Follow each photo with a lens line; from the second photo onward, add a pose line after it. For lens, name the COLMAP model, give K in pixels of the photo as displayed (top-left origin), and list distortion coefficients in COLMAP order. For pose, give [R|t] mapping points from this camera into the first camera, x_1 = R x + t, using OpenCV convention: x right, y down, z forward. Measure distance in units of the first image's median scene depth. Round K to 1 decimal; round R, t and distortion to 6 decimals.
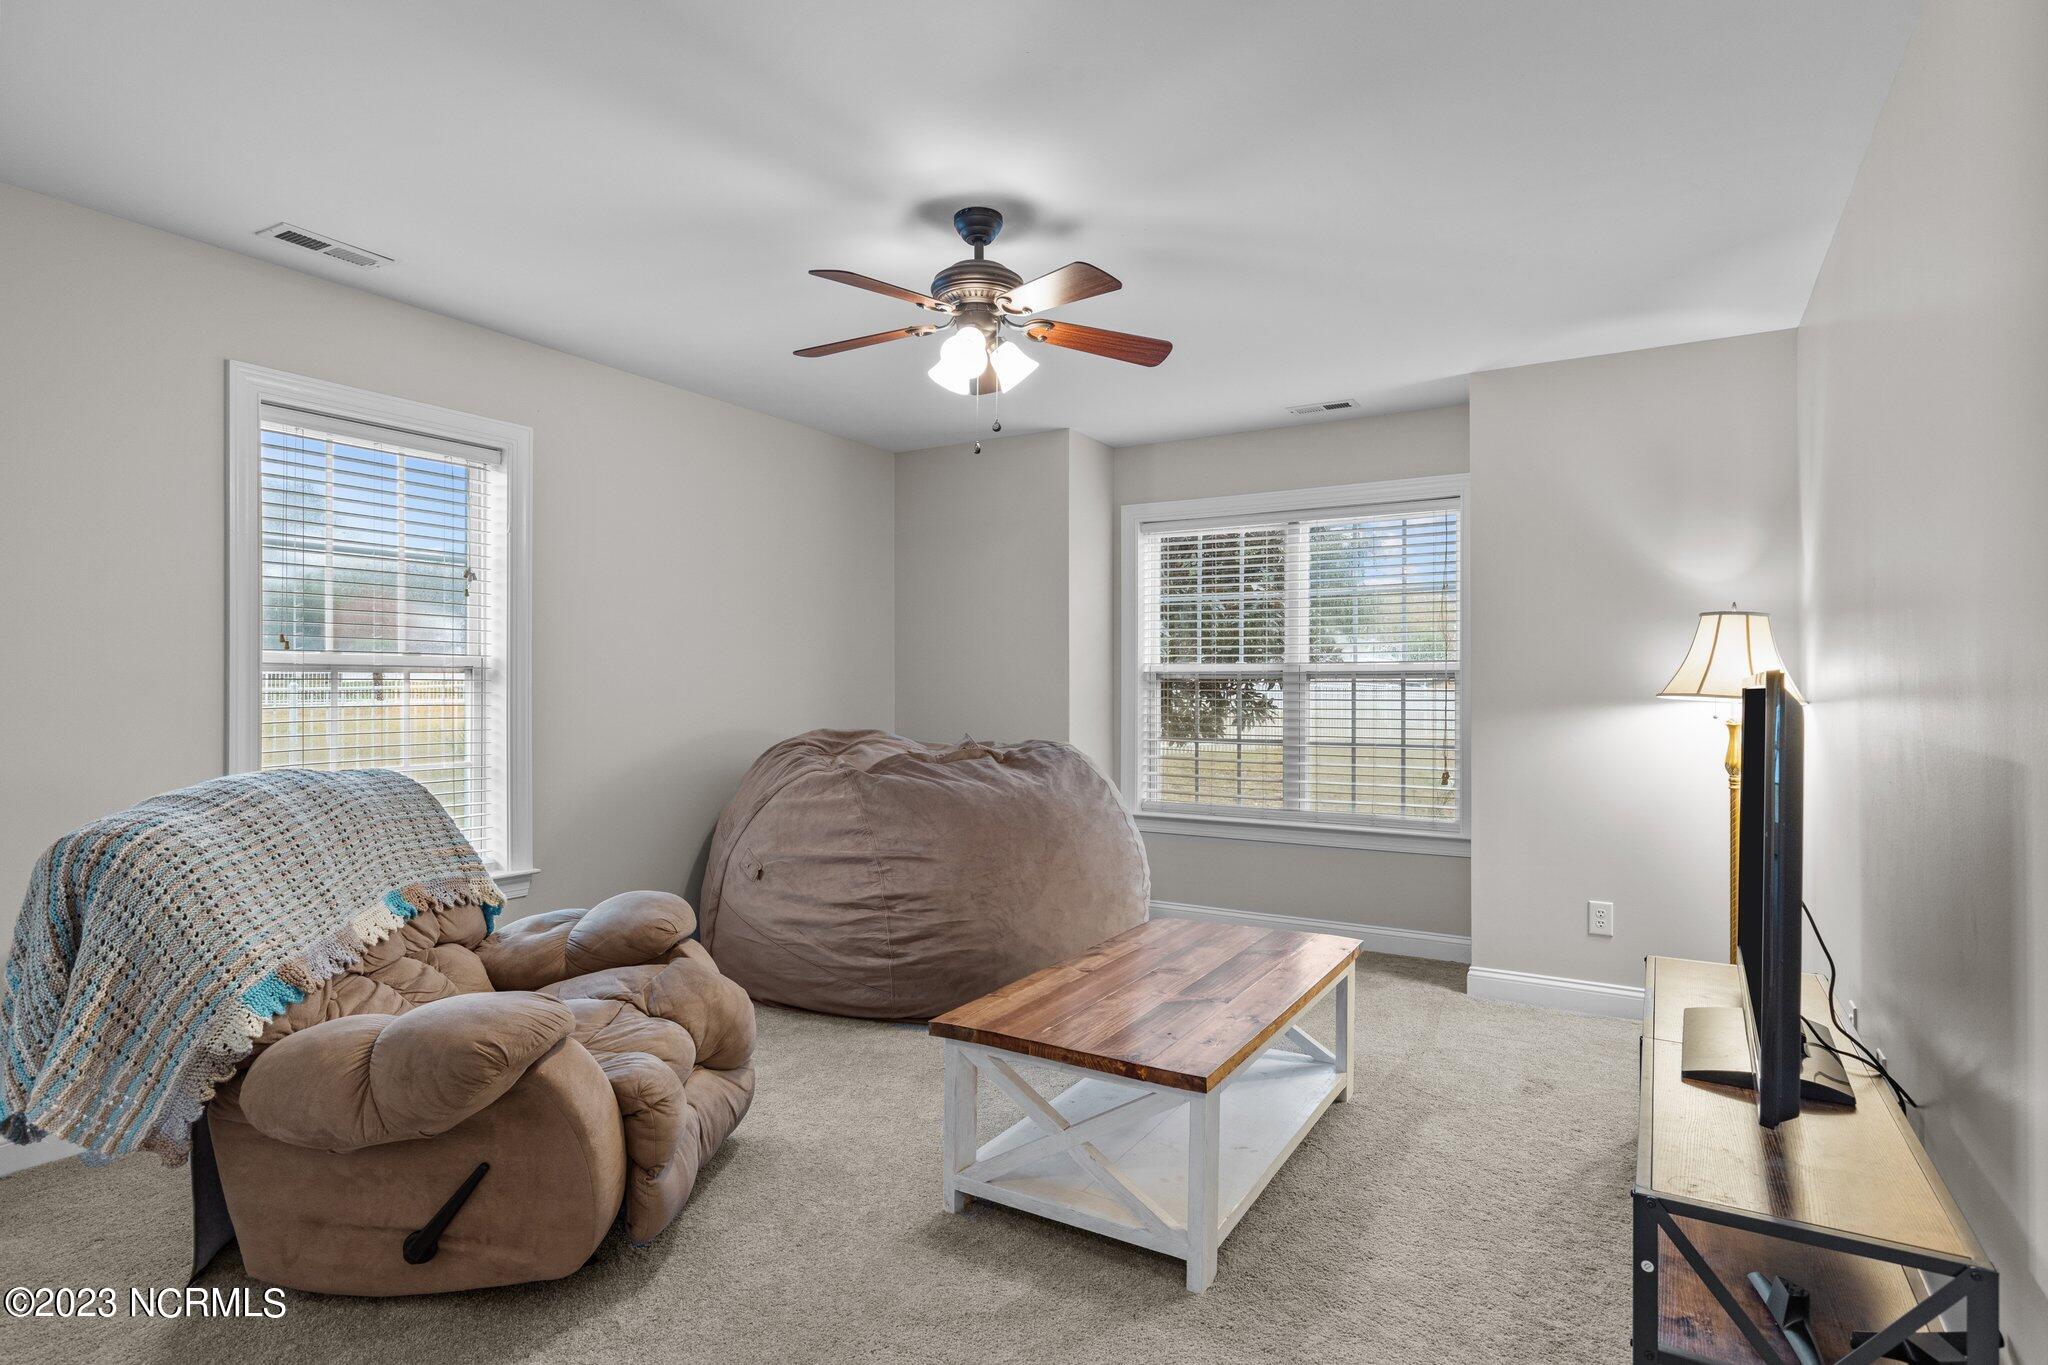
lens RADIAL K [[1063.5, 0, 1024.0], [0, 1063.5, 682.5], [0, 0, 1]] dist [0.000840, 0.000182]
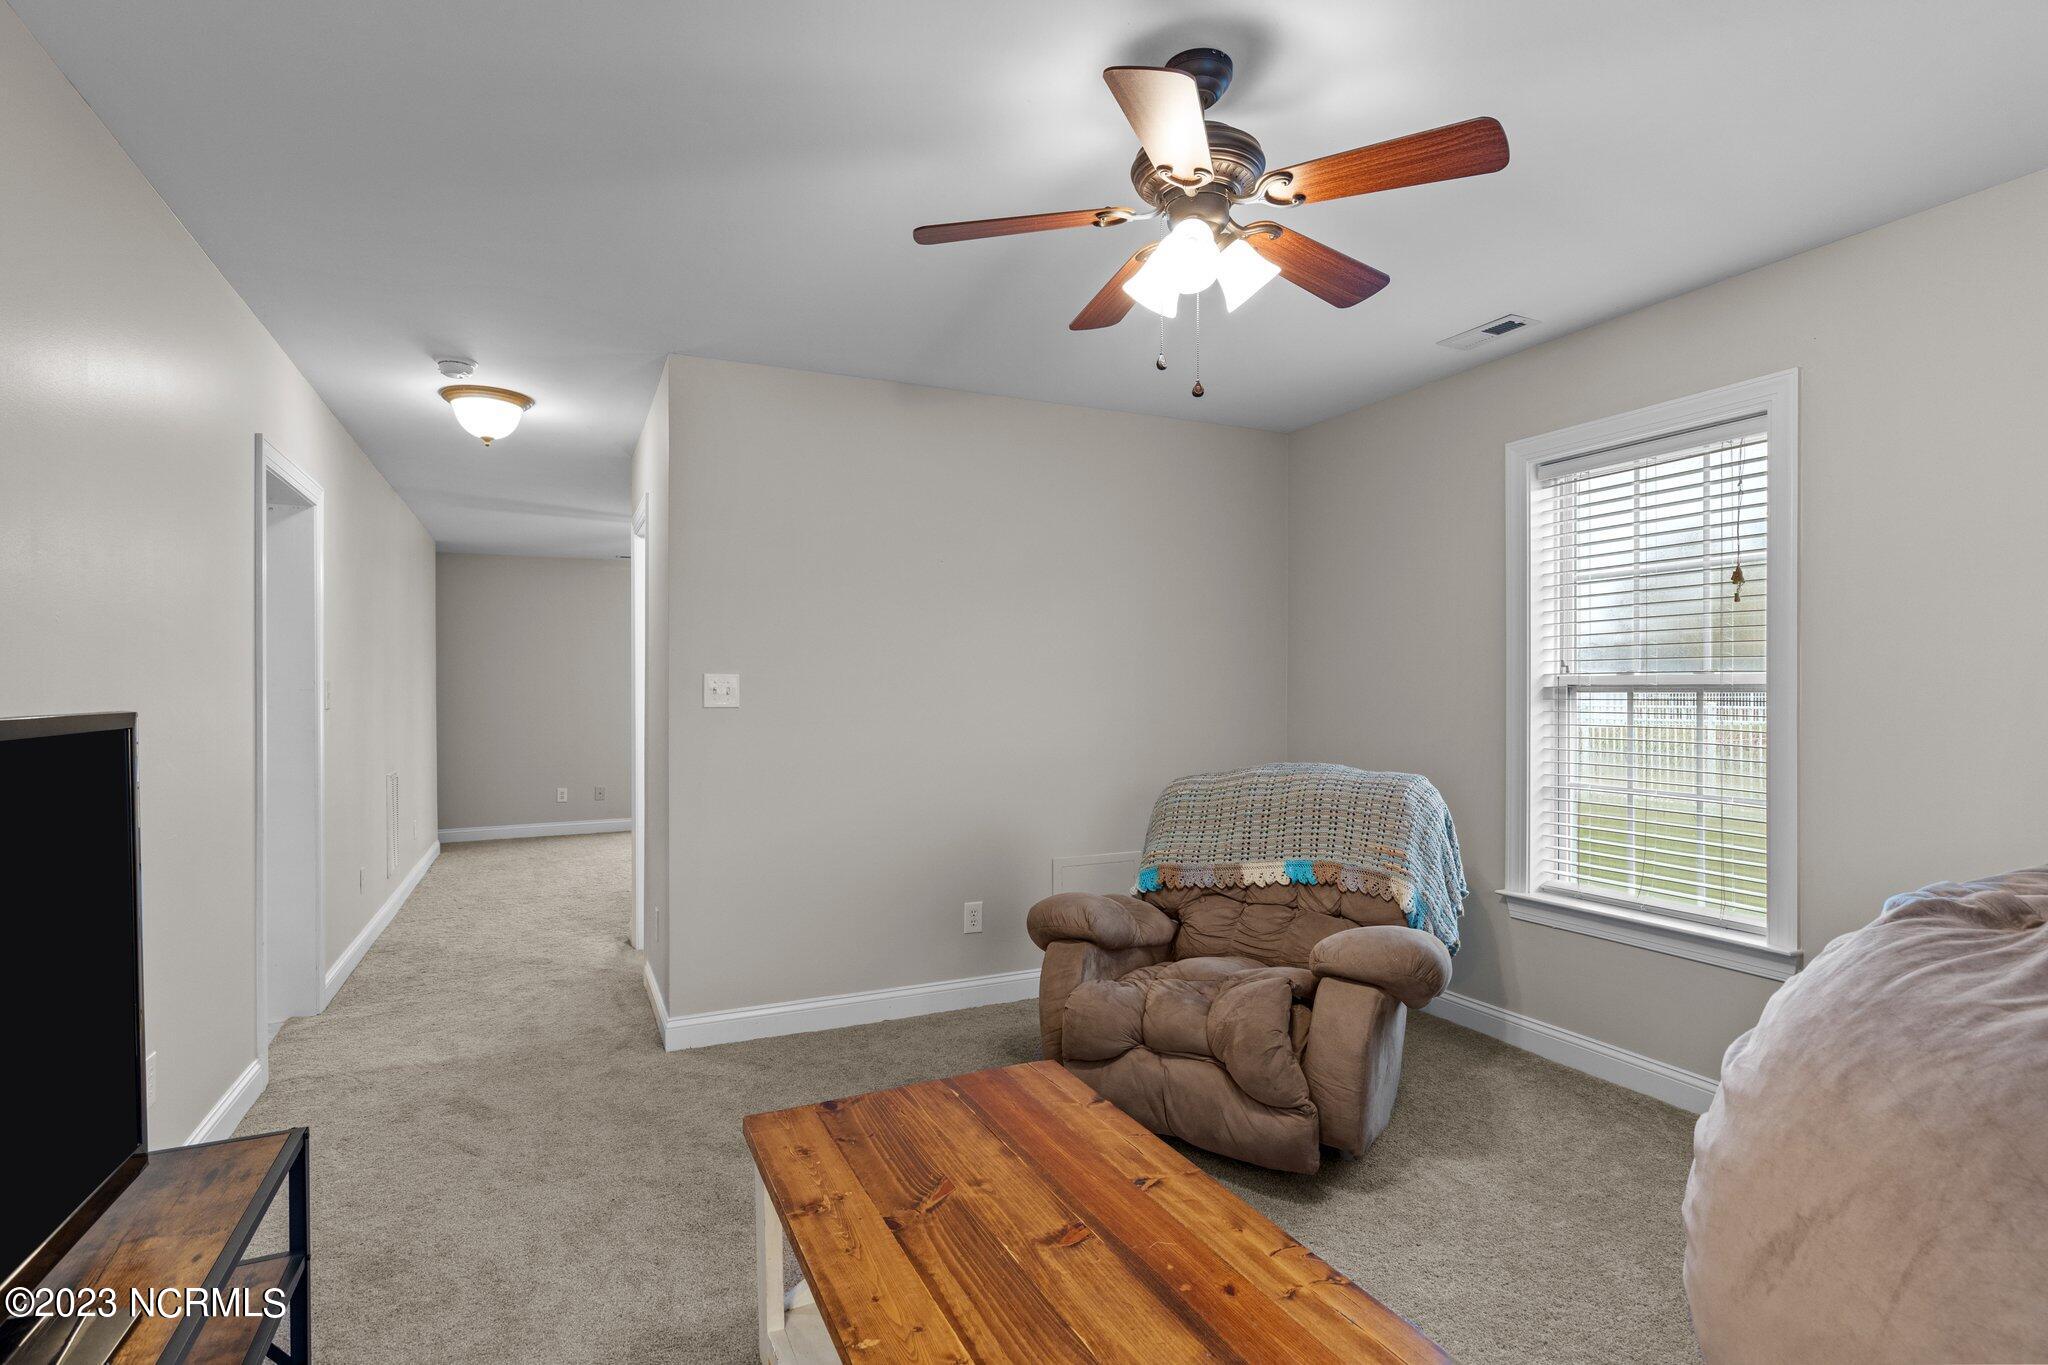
lens RADIAL K [[1006.5, 0, 1024.0], [0, 1006.5, 682.5], [0, 0, 1]] dist [-0.002037, -0.000278]
pose [[-0.554234, -0.002386, -0.832357, 0.569516], [0.001665, 0.999991, -0.003975, -0.018855], [0.832359, -0.003588, -0.554225, 1.227976]]
